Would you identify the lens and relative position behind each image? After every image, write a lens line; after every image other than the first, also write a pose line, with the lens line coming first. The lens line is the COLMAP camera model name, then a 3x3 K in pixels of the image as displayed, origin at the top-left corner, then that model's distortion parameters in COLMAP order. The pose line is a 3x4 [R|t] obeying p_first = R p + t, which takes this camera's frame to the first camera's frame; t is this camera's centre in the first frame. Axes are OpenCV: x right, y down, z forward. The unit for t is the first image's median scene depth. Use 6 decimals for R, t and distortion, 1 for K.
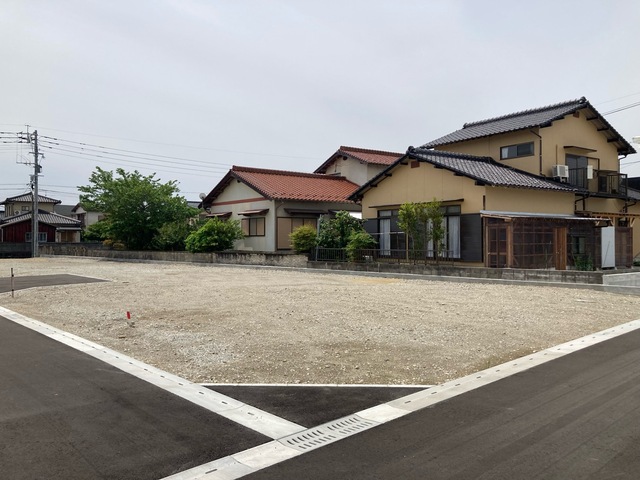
lens RADIAL K [[529.9, 0, 320.0], [0, 529.9, 240.0], [0, 0, 1]] dist [0.061728, 0.003492]
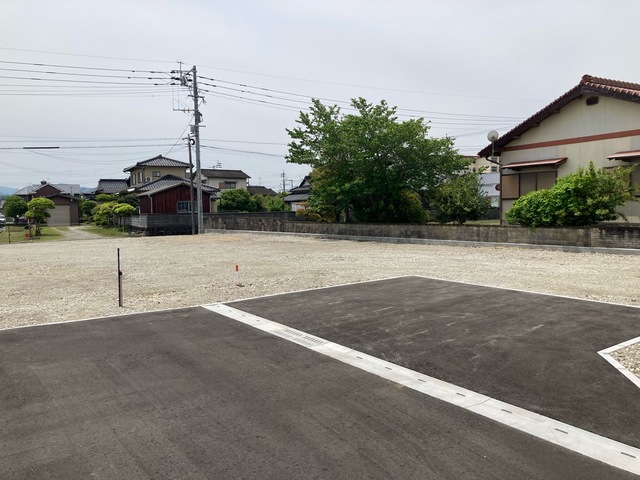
lens RADIAL K [[518.5, 0, 320.0], [0, 518.5, 240.0], [0, 0, 1]] dist [0.058504, -0.078579]
pose [[0.994102, -0.005527, -0.108309, -0.273771], [0.011918, 0.998219, 0.058447, 0.000960], [0.107793, -0.059394, 0.992398, 0.276116]]
